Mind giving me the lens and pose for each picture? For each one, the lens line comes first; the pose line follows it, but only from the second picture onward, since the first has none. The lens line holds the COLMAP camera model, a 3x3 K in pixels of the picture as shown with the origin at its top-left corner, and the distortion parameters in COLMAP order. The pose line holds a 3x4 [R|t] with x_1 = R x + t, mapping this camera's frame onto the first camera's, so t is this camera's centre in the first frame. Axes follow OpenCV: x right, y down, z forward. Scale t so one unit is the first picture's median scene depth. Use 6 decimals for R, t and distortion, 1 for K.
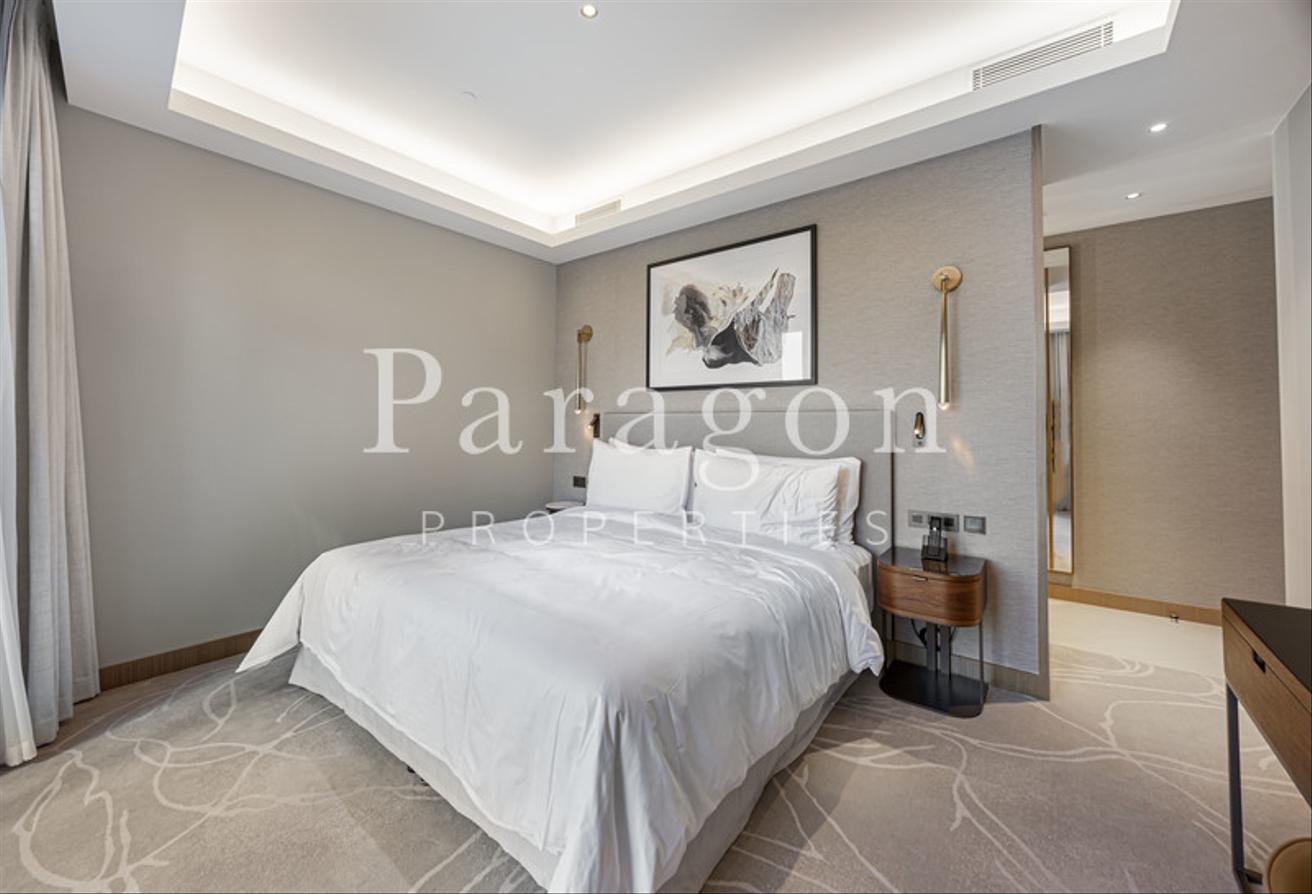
lens RADIAL K [[464.2, 0, 659.4], [0, 464.2, 420.6], [0, 0, 1]] dist [-0.017503, -0.000011]
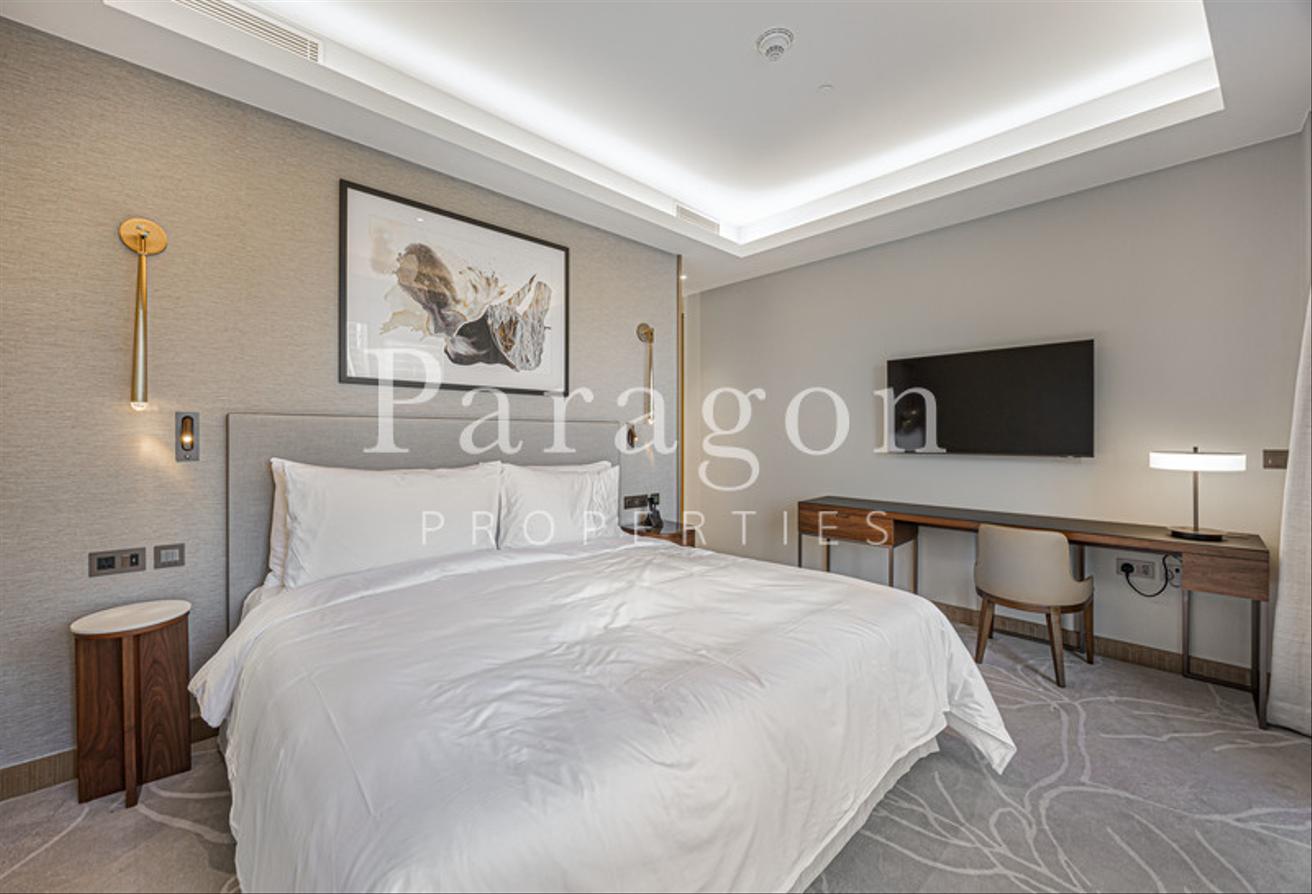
lens RADIAL K [[510.3, 0, 645.7], [0, 510.3, 433.2], [0, 0, 1]] dist [-0.000691, -0.000061]
pose [[0.202703, -0.002084, 0.979238, -0.708236], [-0.013580, 0.999896, 0.004939, -0.002053], [-0.979146, -0.014299, 0.202654, 0.517648]]
